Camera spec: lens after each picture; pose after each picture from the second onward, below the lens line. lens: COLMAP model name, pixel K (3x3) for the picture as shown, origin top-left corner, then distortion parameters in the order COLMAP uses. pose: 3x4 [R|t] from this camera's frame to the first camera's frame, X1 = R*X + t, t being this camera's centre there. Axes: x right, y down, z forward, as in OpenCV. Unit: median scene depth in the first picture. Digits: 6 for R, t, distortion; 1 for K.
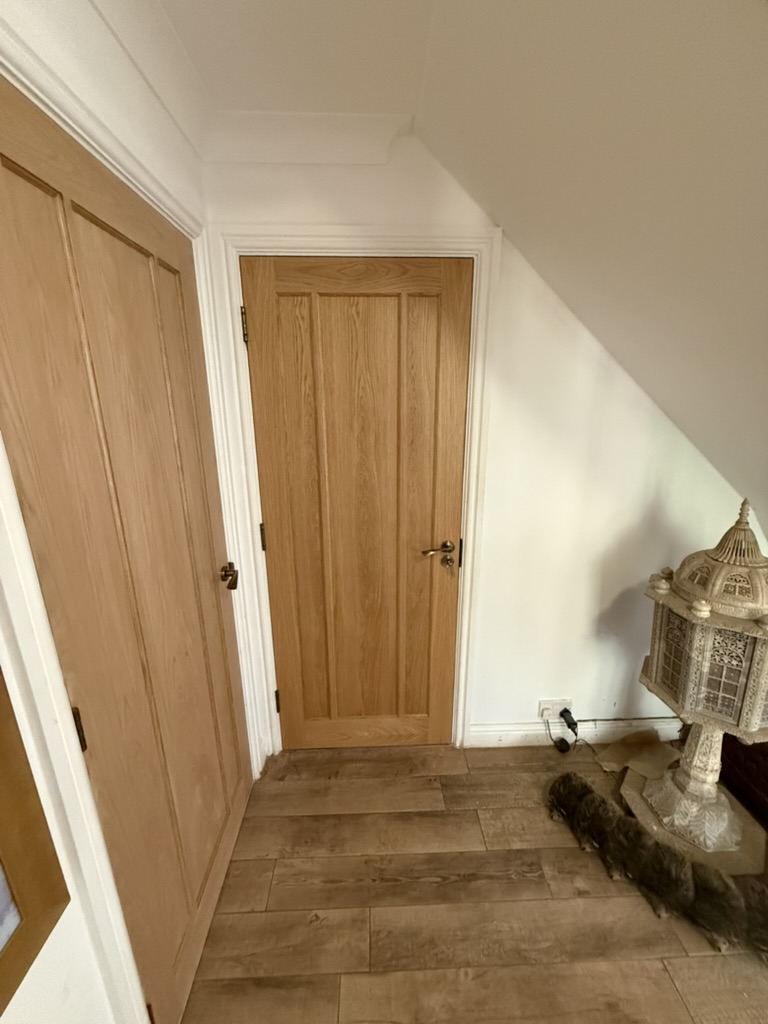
lens RADIAL K [[405.7, 0, 384.0], [0, 405.7, 512.0], [0, 0, 1]] dist [-0.001841, 0.000109]
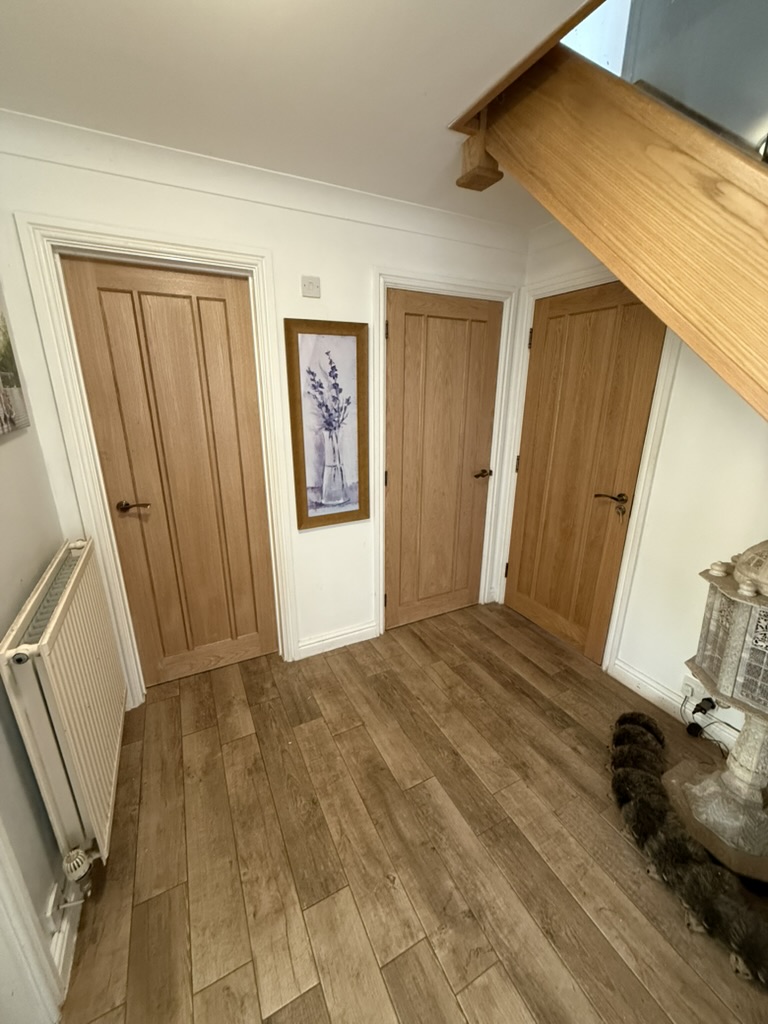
lens RADIAL K [[405.7, 0, 384.0], [0, 405.7, 512.0], [0, 0, 1]] dist [-0.001841, 0.000109]
pose [[0.428032, 0.274839, -0.860960, 0.998887], [-0.246121, 0.952081, 0.181566, 0.084973], [0.869605, 0.134185, 0.475165, -0.262223]]
